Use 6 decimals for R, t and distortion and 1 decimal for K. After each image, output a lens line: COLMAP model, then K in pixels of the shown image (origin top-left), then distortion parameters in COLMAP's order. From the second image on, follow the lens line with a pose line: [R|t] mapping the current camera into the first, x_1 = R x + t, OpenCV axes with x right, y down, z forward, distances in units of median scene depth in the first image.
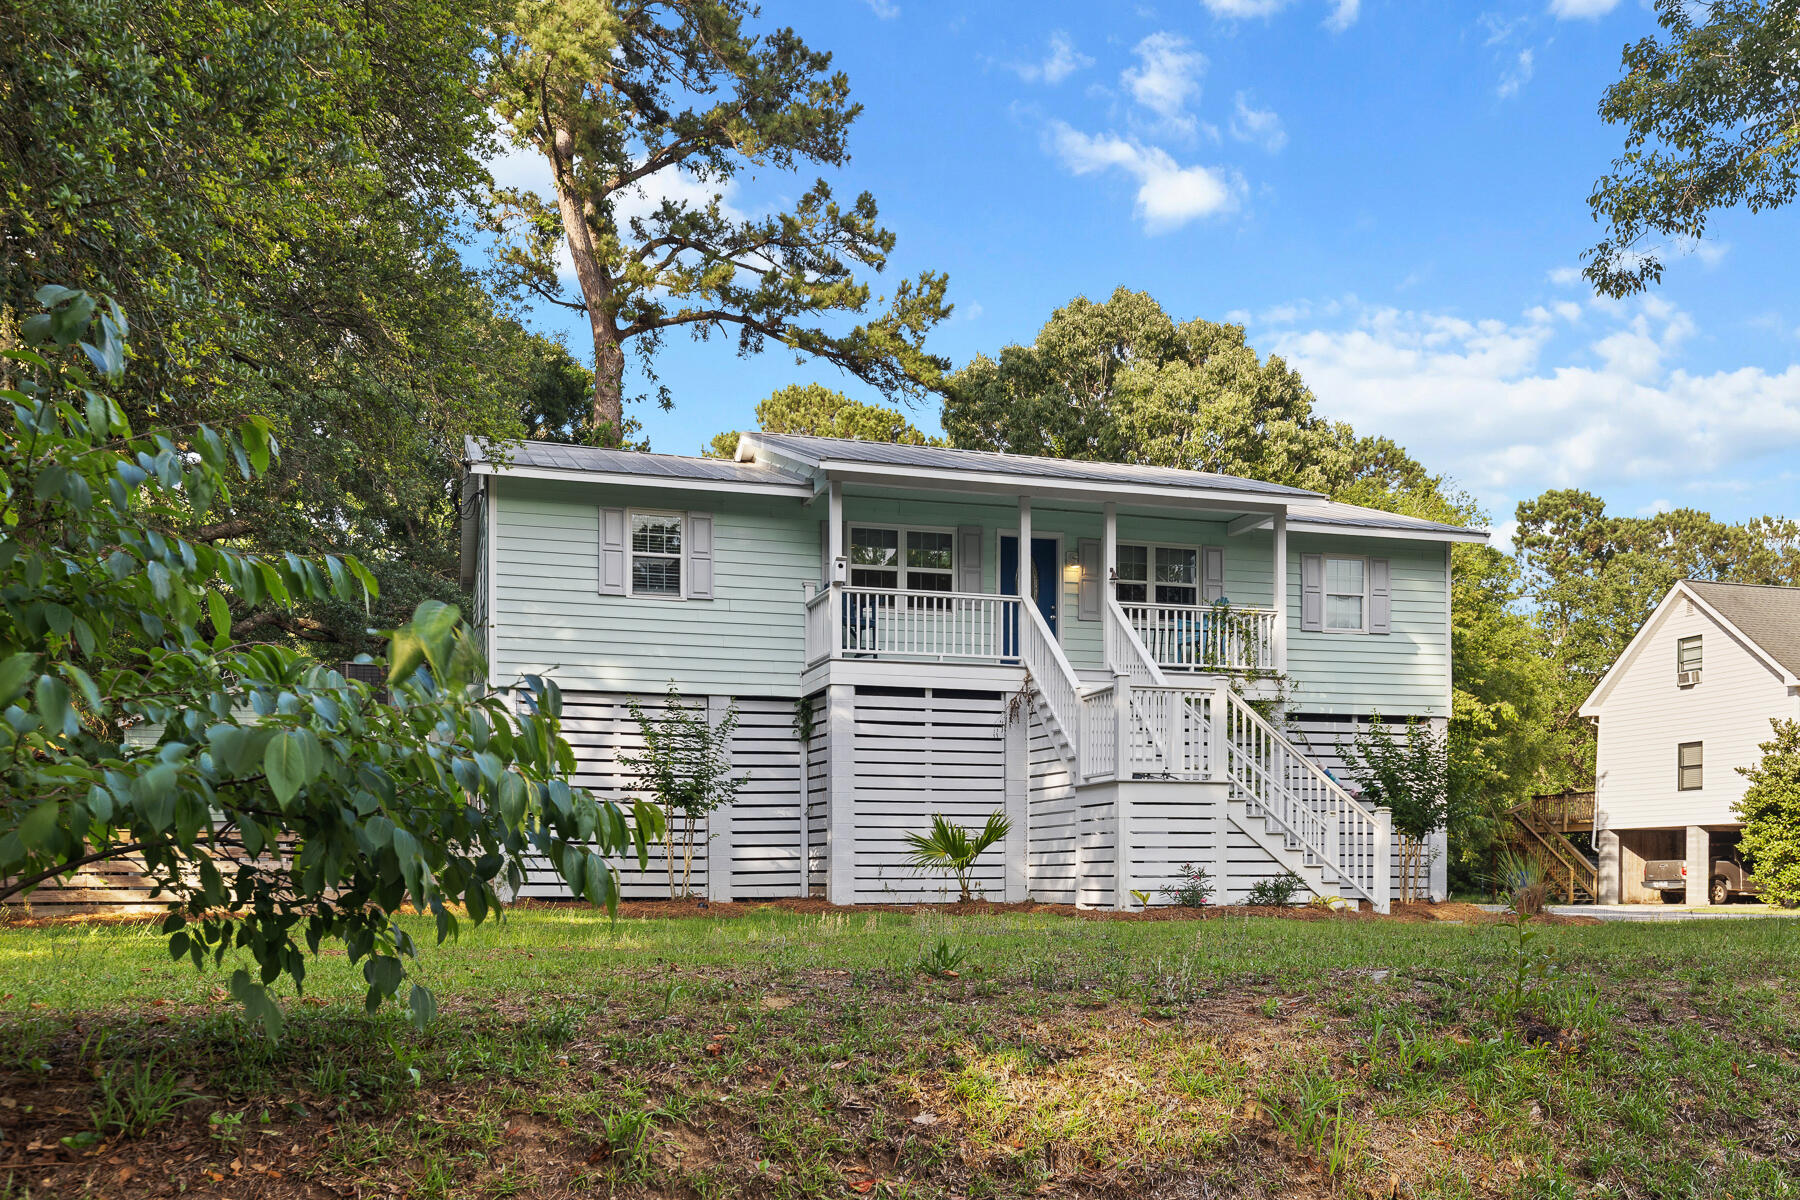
lens RADIAL K [[1553.1, 0, 910.5], [0, 1553.1, 881.4], [0, 0, 1]] dist [0.003147, 0.003805]
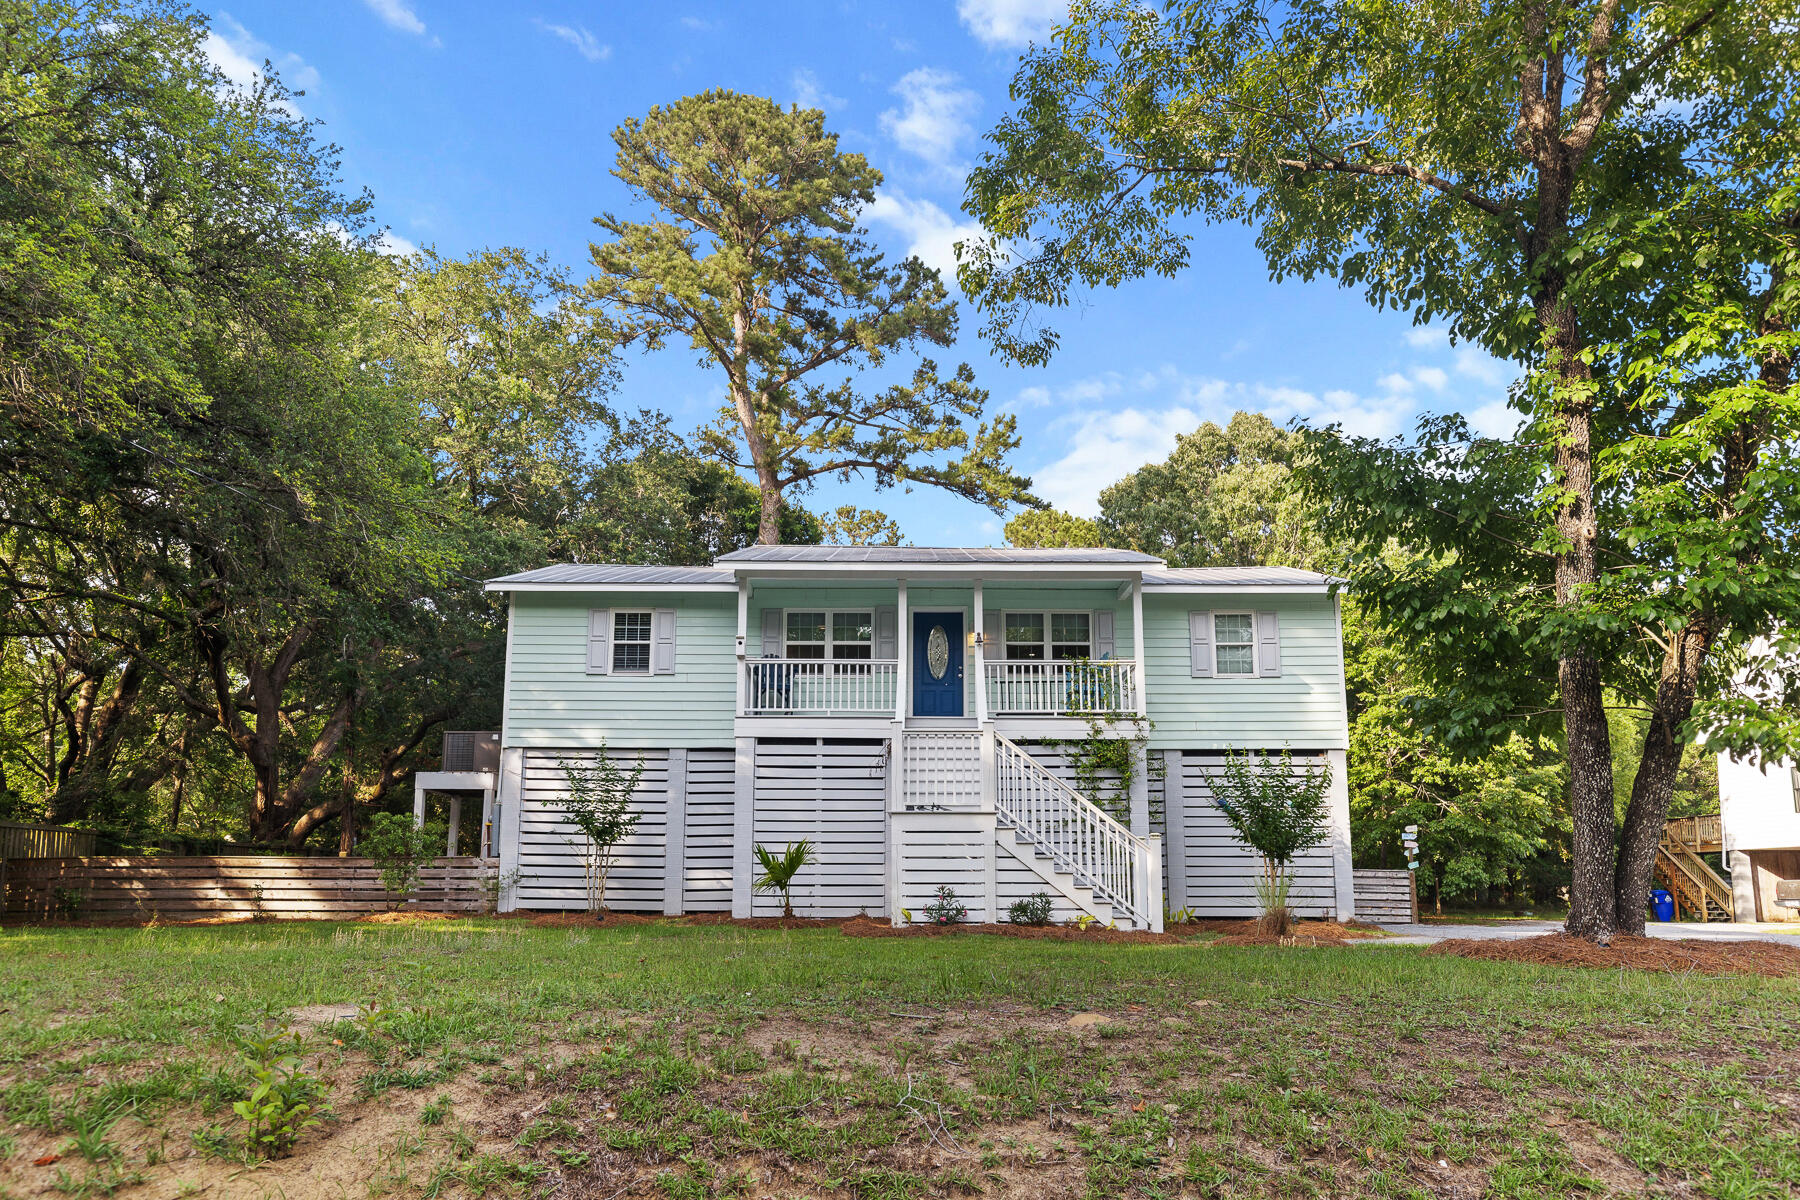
lens RADIAL K [[1206.3, 0, 896.1], [0, 1206.3, 689.0], [0, 0, 1]] dist [-0.013619, -0.000010]
pose [[0.955007, -0.042192, -0.293567, 0.302140], [-0.007431, 0.986114, -0.165902, -0.004648], [0.296491, 0.160619, 0.941432, 0.104138]]
